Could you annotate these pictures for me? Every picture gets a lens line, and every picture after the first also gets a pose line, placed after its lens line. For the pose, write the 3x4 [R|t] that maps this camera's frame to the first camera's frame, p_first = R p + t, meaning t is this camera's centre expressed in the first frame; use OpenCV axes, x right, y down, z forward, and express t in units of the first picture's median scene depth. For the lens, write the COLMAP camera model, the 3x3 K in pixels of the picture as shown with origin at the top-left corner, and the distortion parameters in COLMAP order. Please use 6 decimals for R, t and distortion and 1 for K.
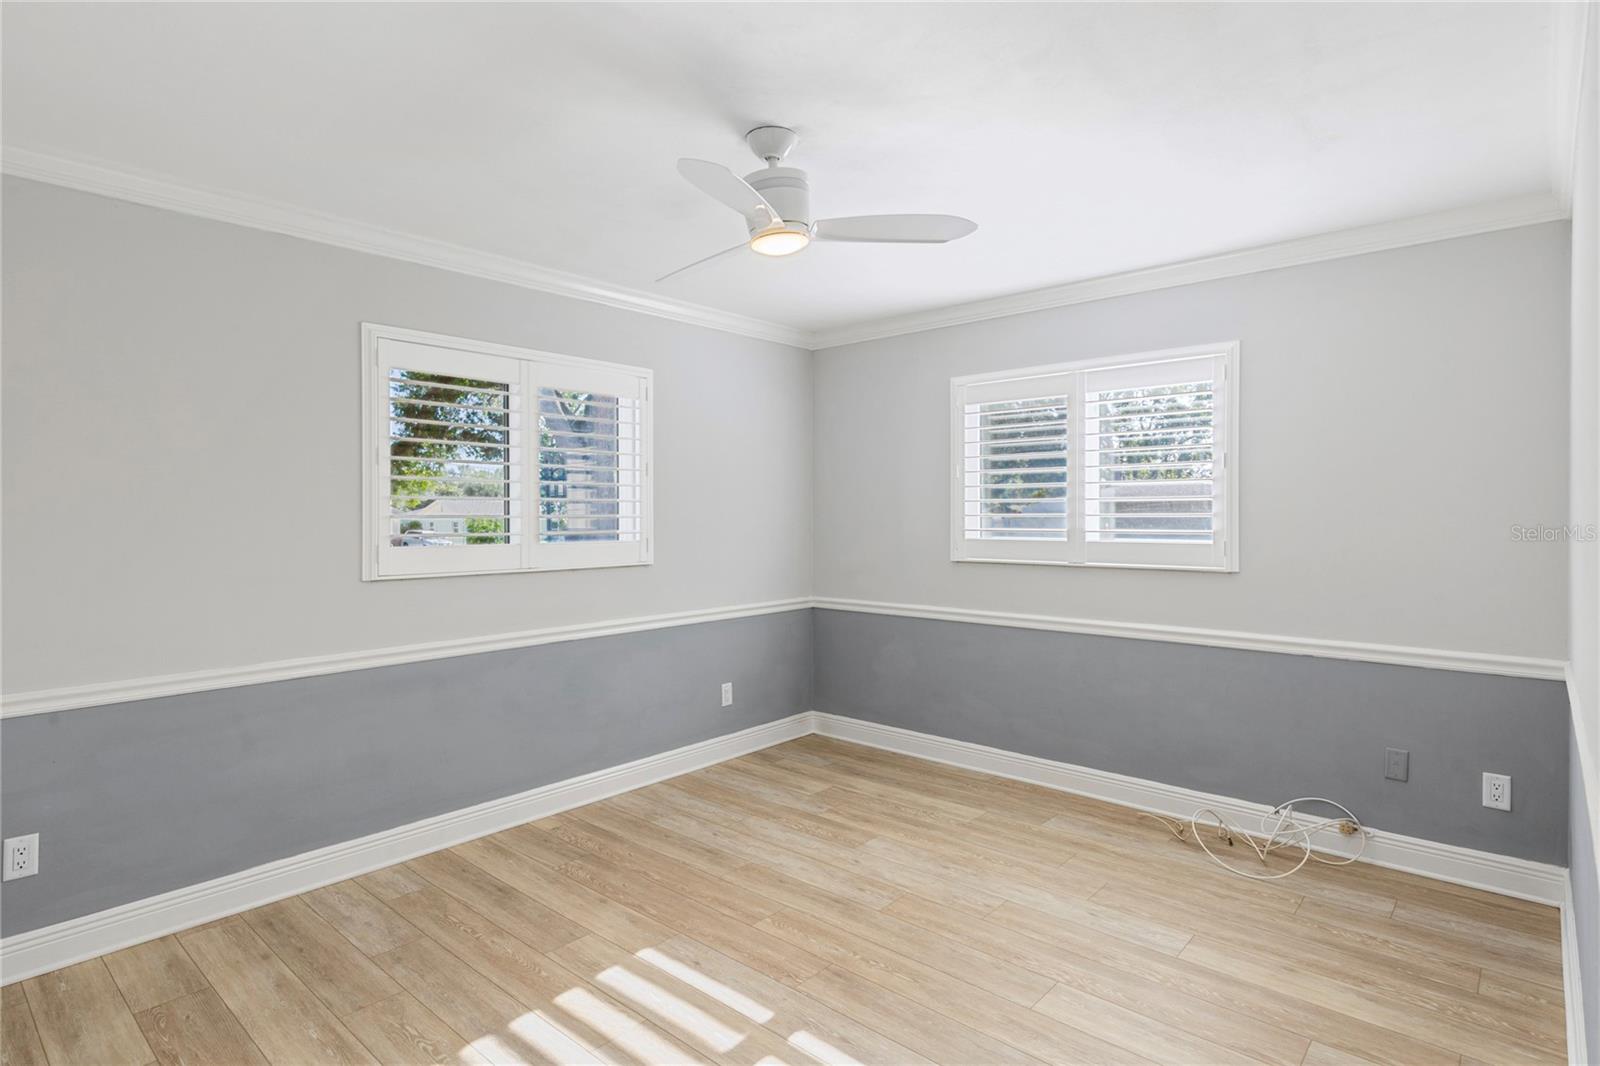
lens RADIAL K [[823.1, 0, 843.2], [0, 823.1, 526.4], [0, 0, 1]] dist [0.009459, 0.000780]
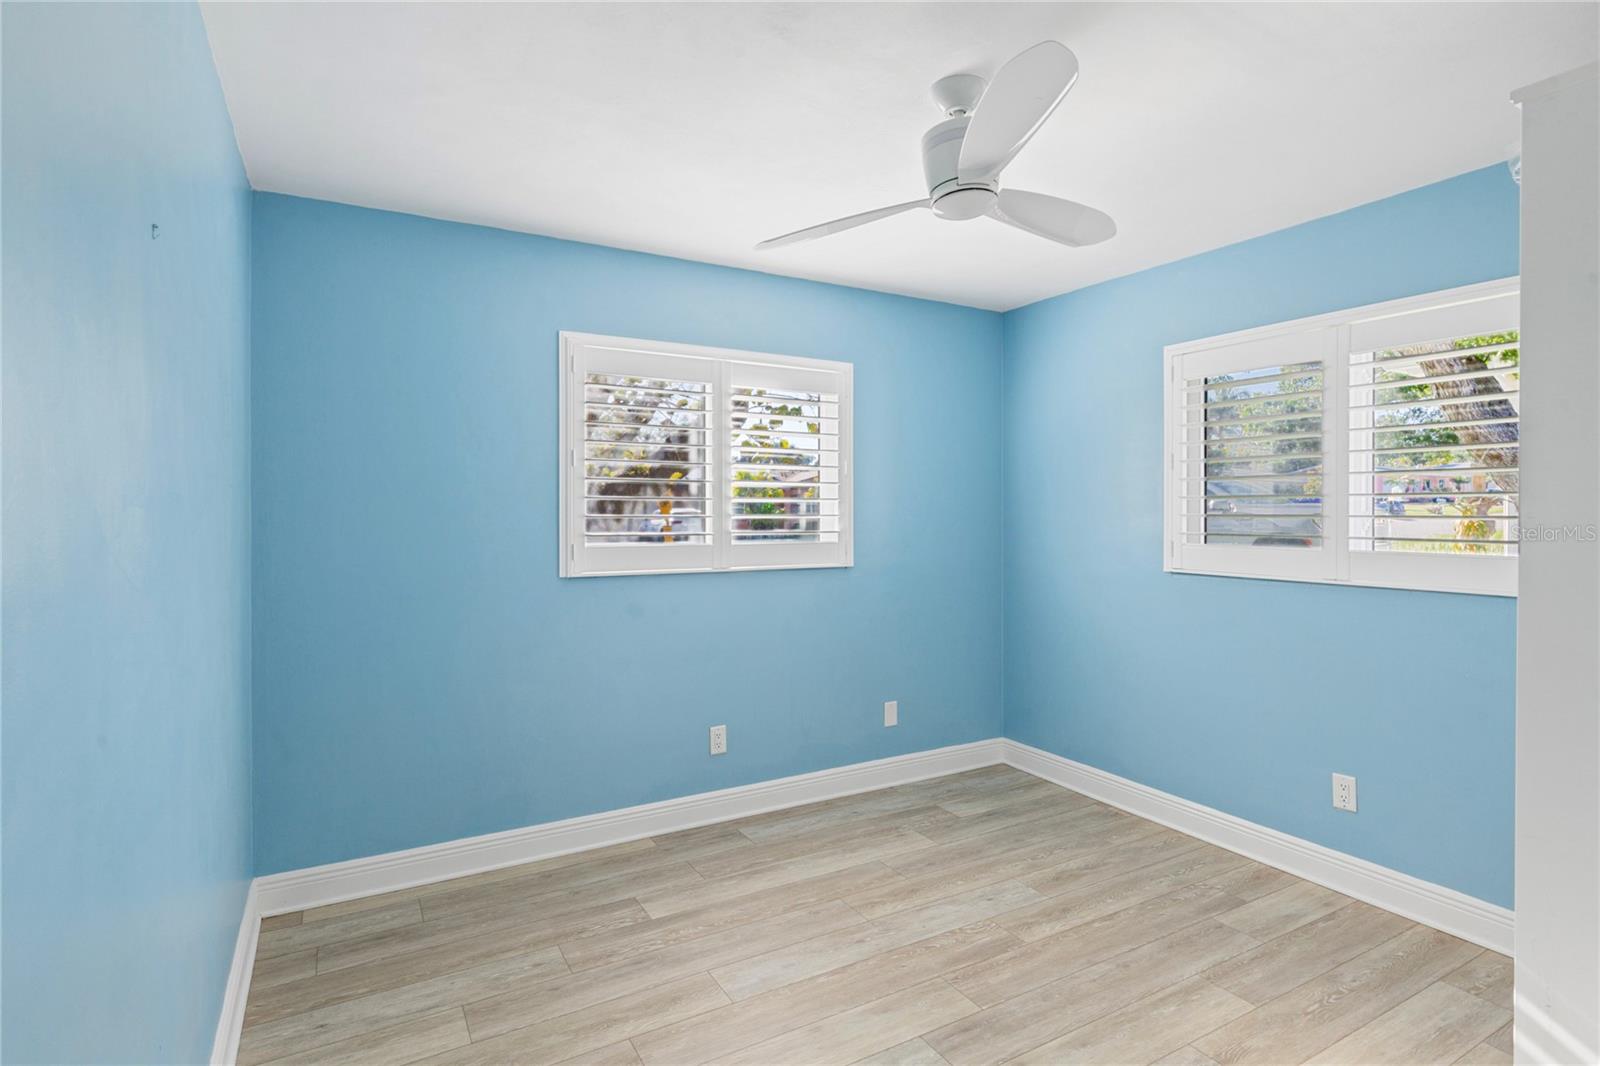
lens RADIAL K [[823.1, 0, 837.6], [0, 823.1, 515.0], [0, 0, 1]] dist [0.009459, 0.000780]
pose [[0.948530, 0.004237, -0.316659, 0.082291], [-0.009659, 0.999832, -0.015556, 0.000566], [0.316540, 0.017814, 0.948412, 0.109964]]
